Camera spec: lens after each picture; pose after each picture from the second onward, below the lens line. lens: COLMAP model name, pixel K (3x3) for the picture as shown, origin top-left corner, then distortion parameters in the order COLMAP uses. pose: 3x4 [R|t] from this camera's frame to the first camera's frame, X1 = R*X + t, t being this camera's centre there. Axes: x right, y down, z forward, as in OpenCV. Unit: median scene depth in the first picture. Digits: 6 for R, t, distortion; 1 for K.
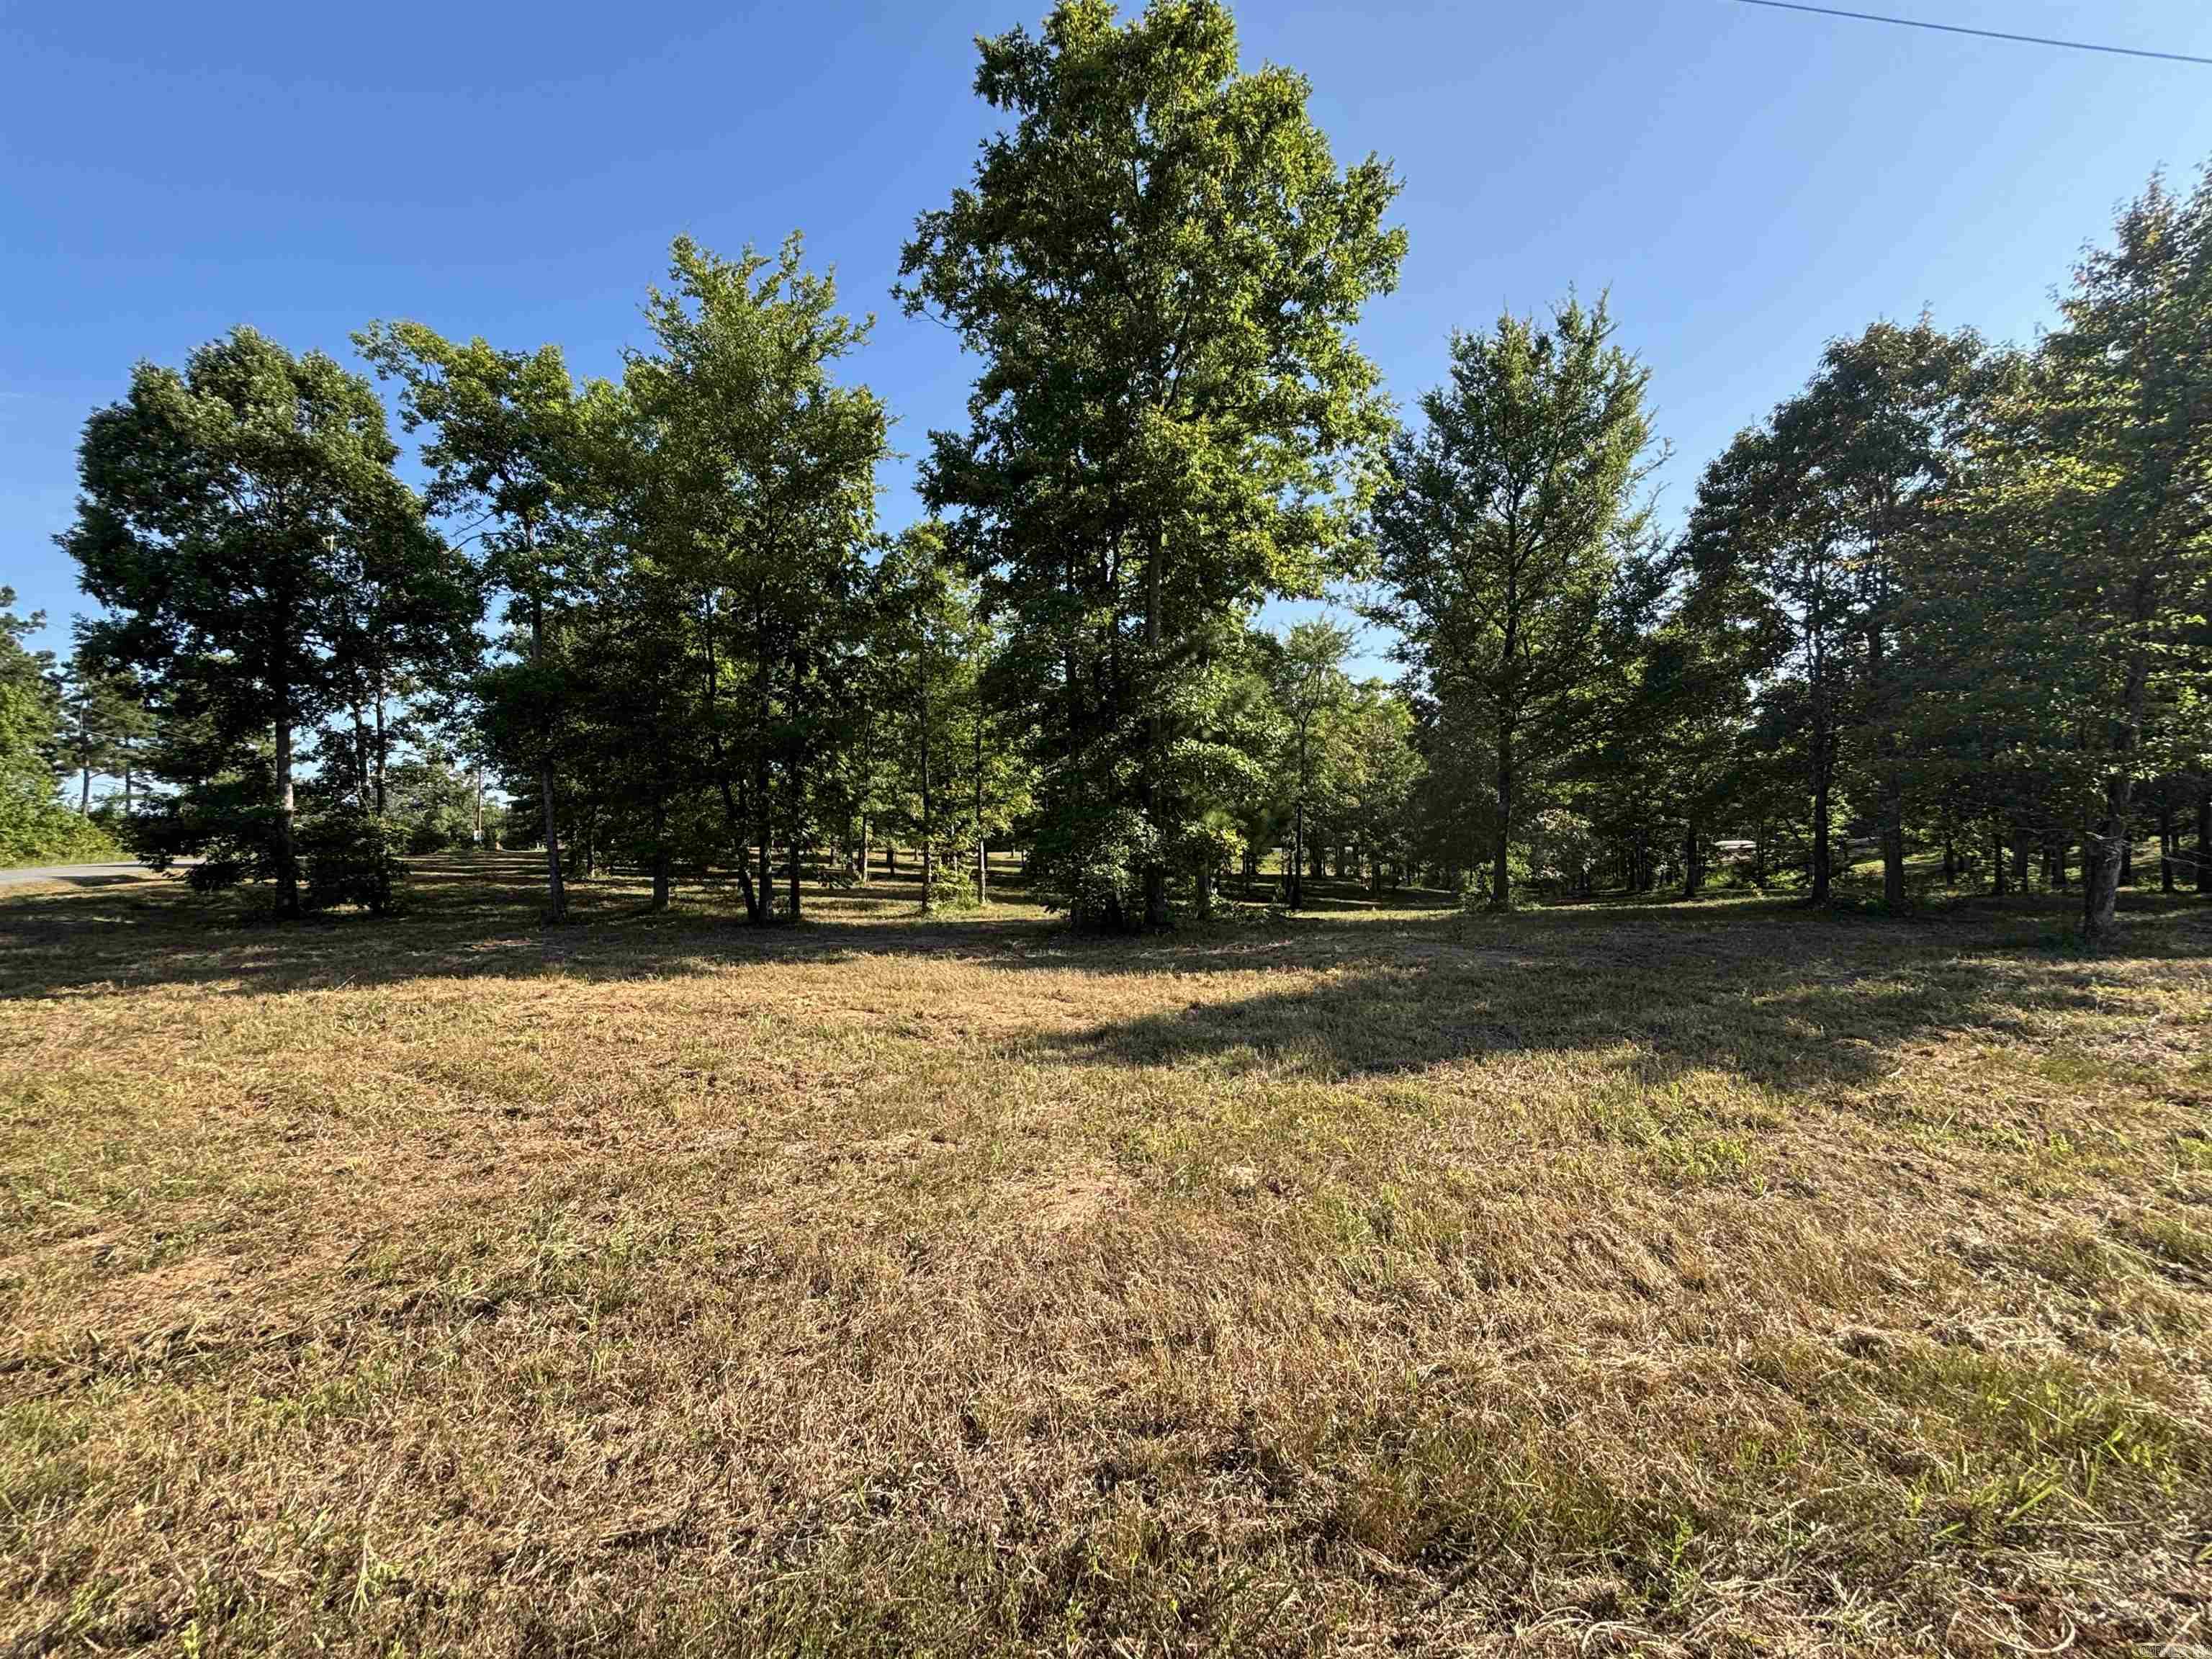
lens RADIAL K [[883.5, 0, 1105.3], [0, 883.5, 823.8], [0, 0, 1]] dist [-0.000449, -0.000078]
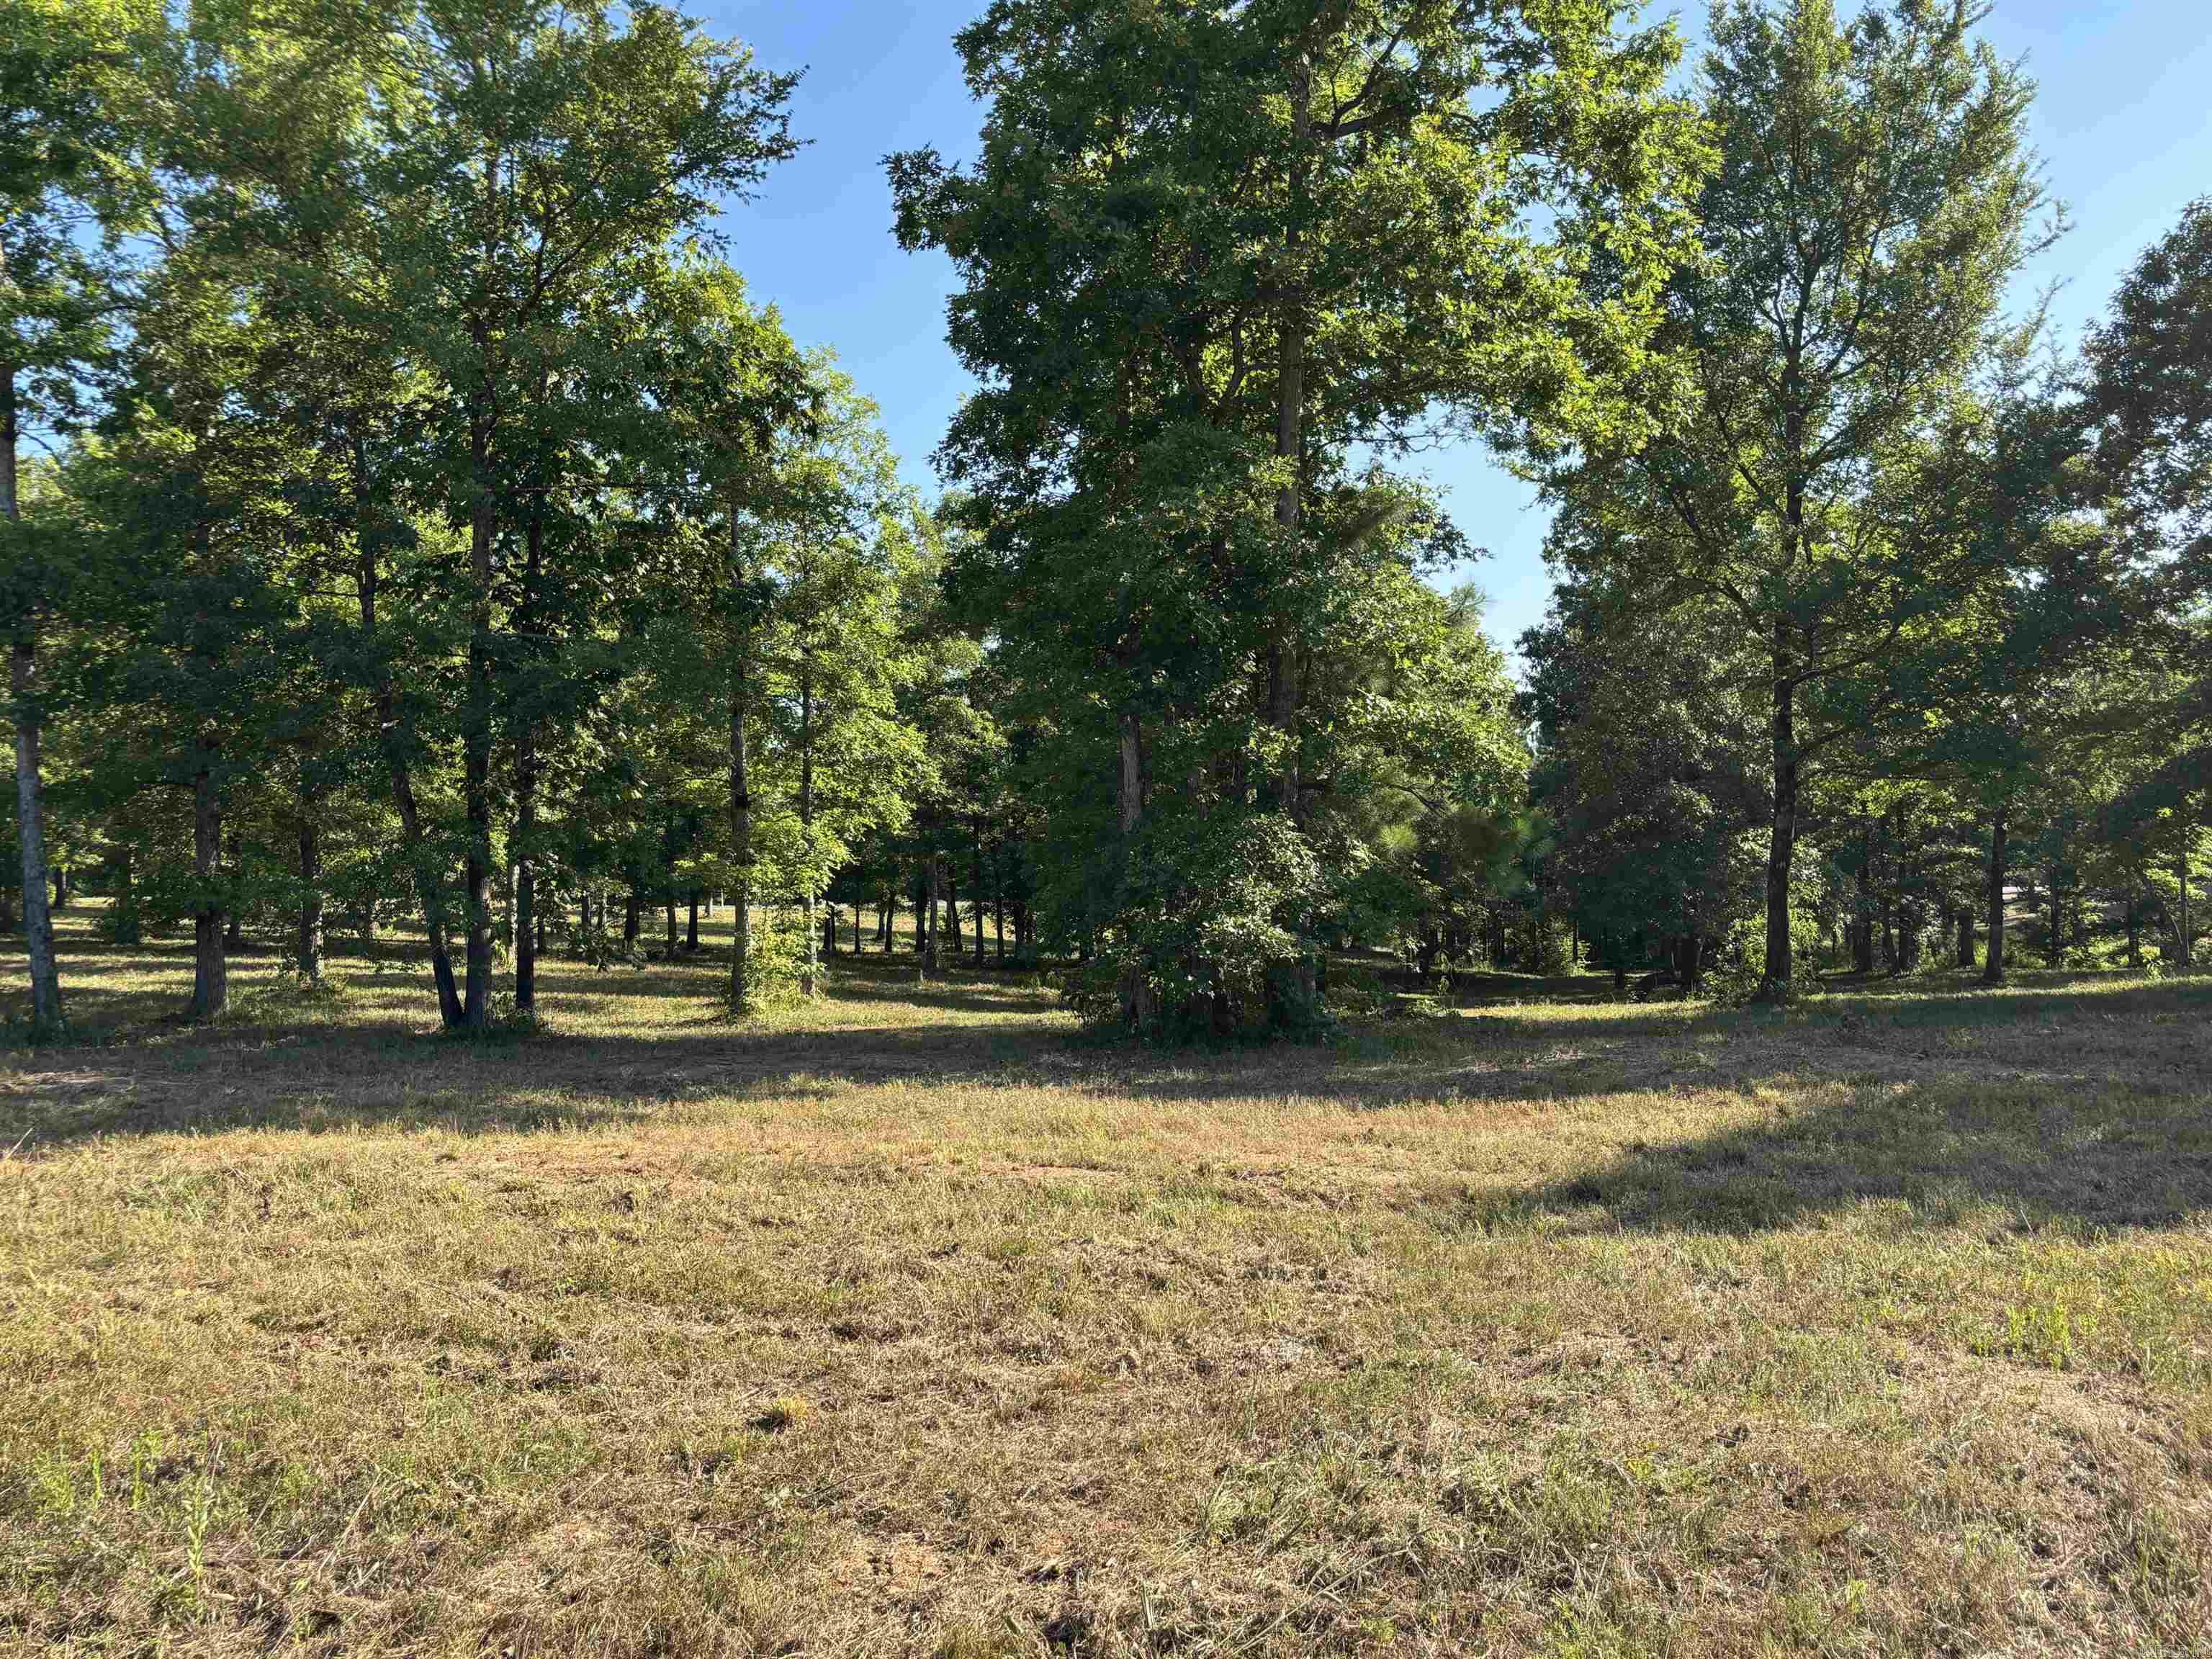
lens RADIAL K [[1674.8, 0, 1108.1], [0, 1674.8, 833.3], [0, 0, 1]] dist [0.029650, -0.036524]
pose [[0.988803, 0.006456, 0.149089, -0.166057], [-0.004578, 0.999906, -0.012934, 0.005748], [-0.149158, 0.012107, 0.988739, -0.019294]]
